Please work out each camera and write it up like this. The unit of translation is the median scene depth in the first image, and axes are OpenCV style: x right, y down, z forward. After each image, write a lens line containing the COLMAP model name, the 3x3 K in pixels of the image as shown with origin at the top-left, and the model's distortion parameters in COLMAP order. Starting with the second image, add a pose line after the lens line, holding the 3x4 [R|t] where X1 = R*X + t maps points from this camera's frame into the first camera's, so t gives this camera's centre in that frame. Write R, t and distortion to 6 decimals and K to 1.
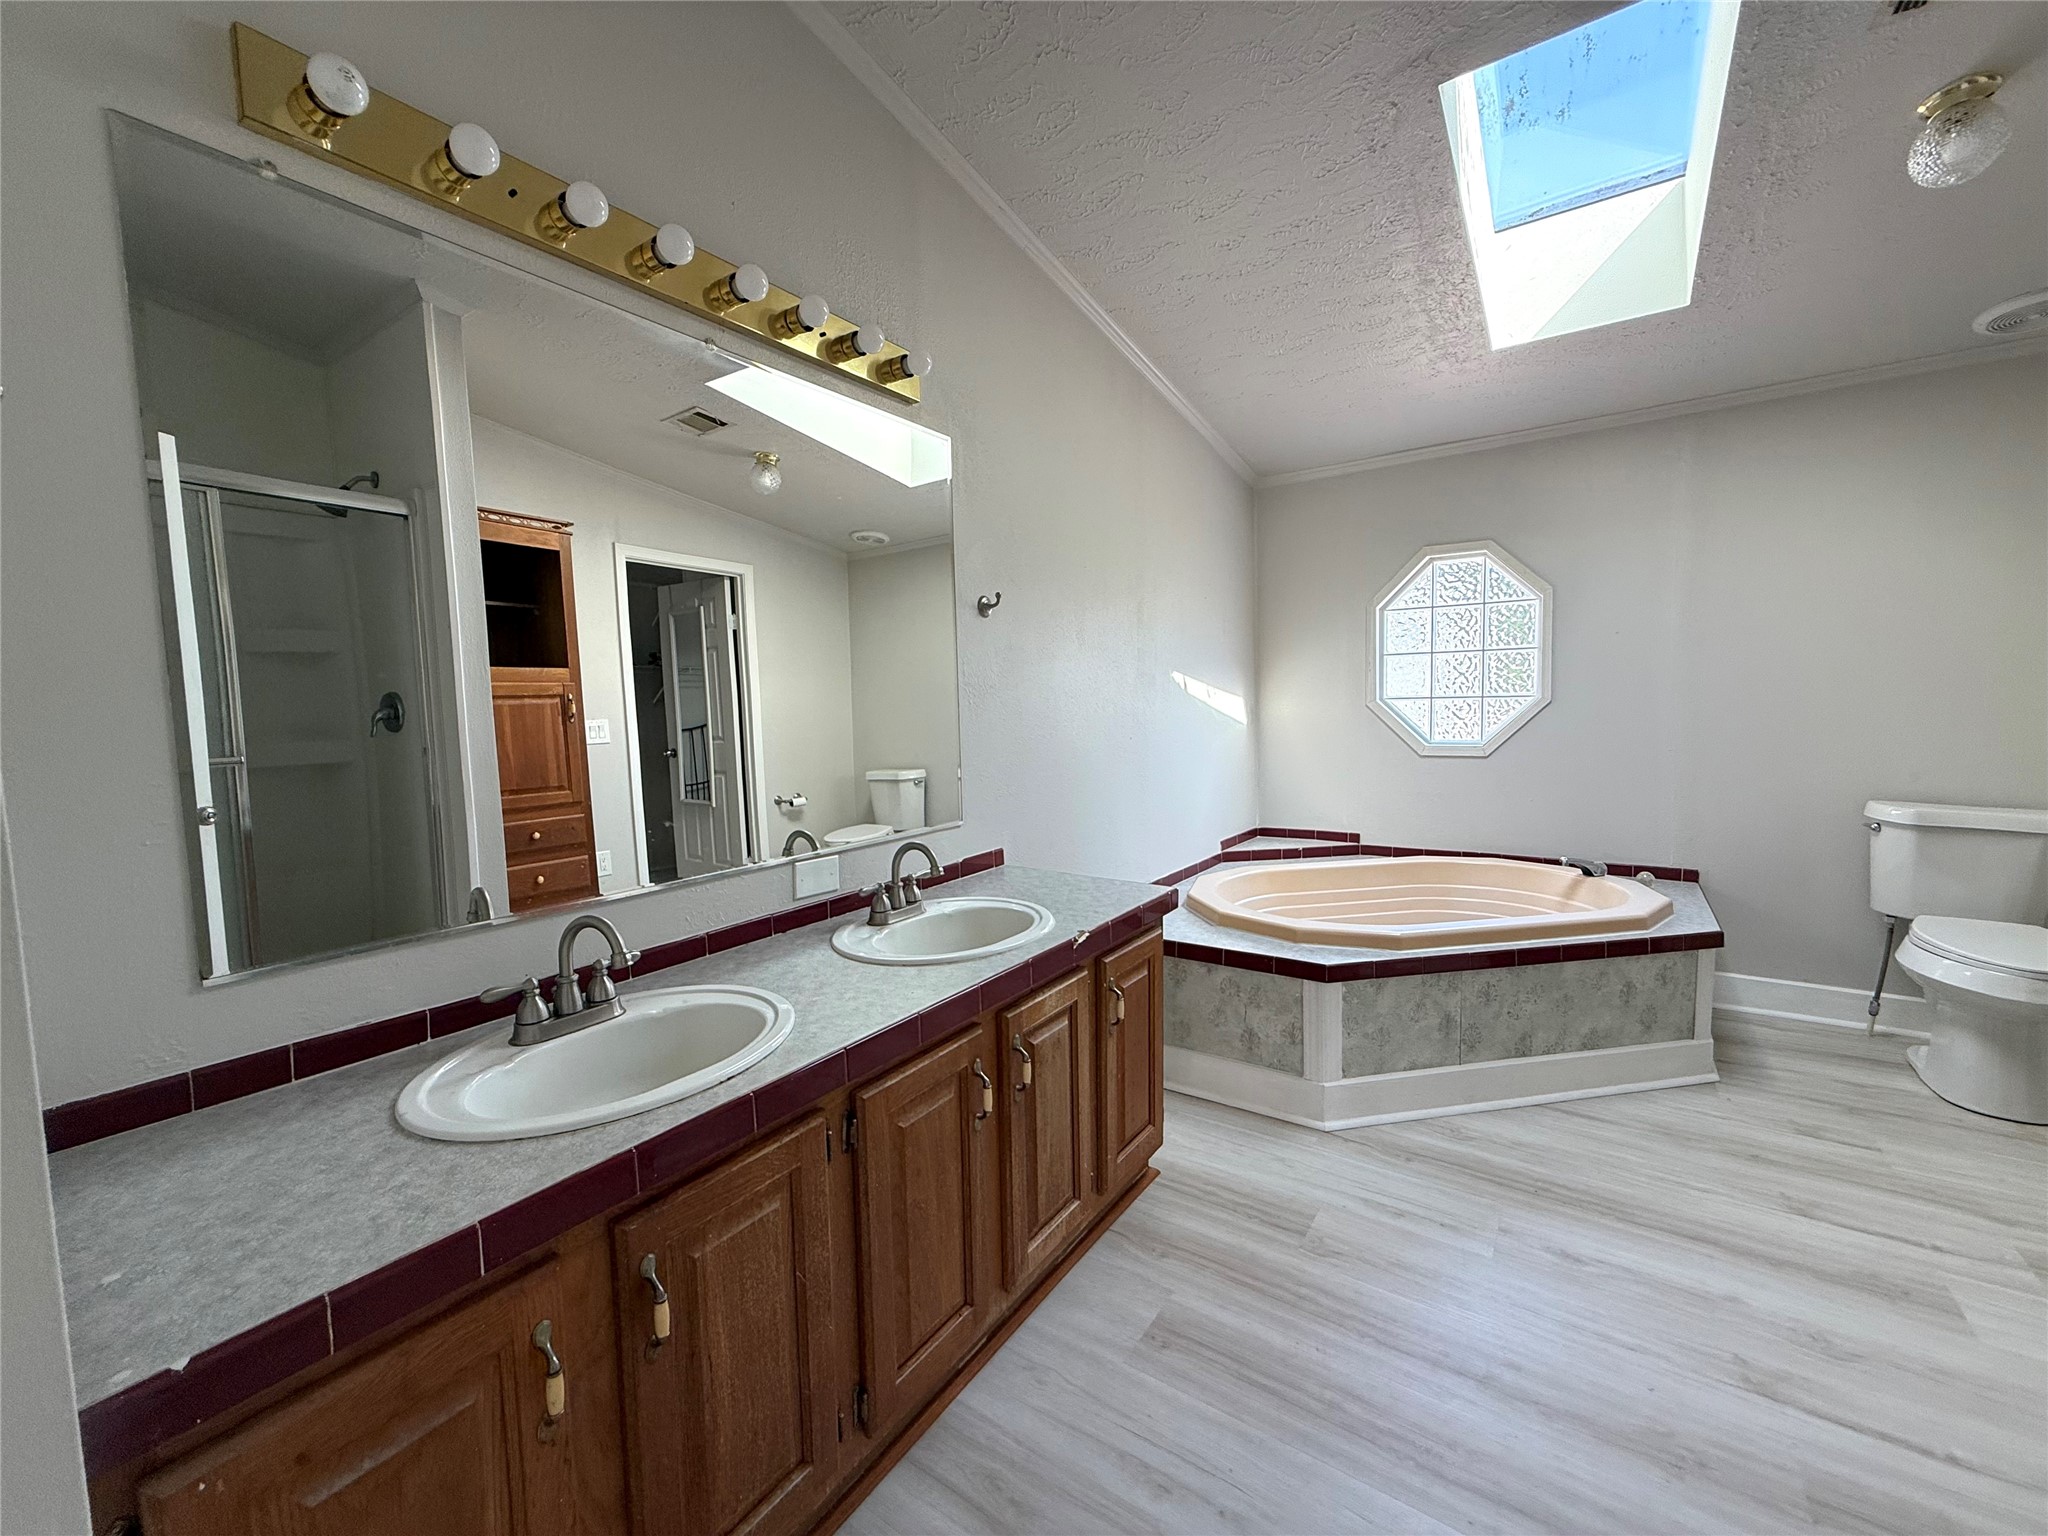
lens RADIAL K [[813.3, 0, 1028.7], [0, 813.3, 766.6], [0, 0, 1]] dist [-0.002958, 0.000325]
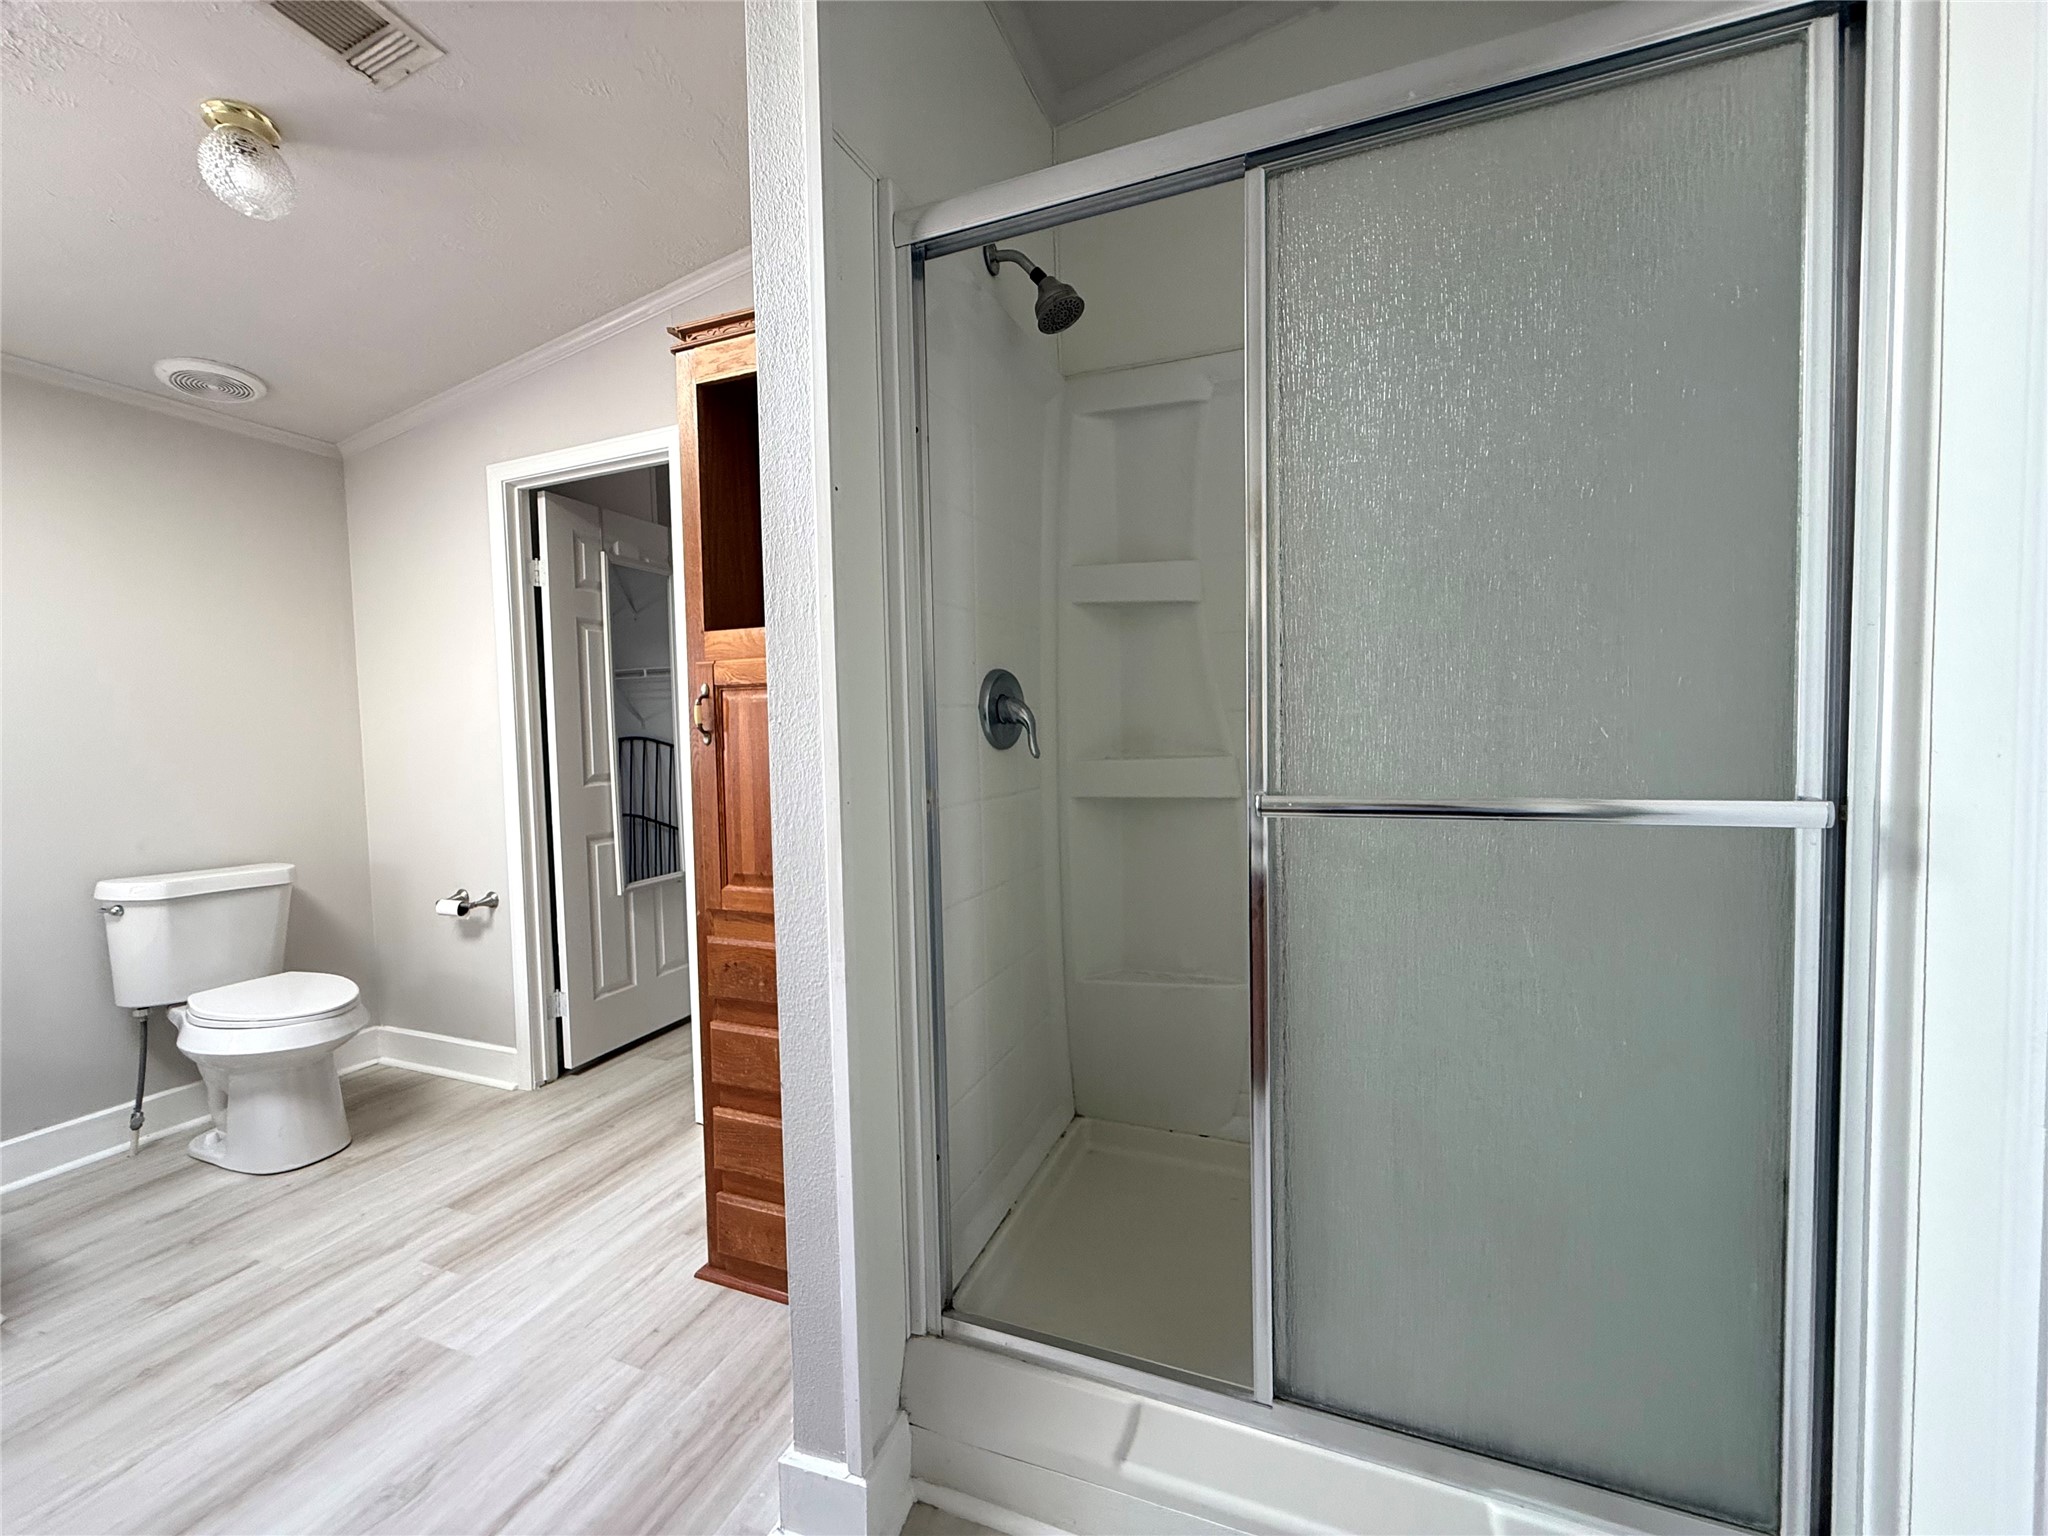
lens RADIAL K [[813.3, 0, 1018.7], [0, 813.3, 760.1], [0, 0, 1]] dist [-0.002958, 0.000325]
pose [[-0.234215, -0.010429, 0.972129, -0.002769], [0.104589, 0.993869, 0.035861, -0.014973], [-0.966543, 0.110073, -0.231688, 0.293302]]
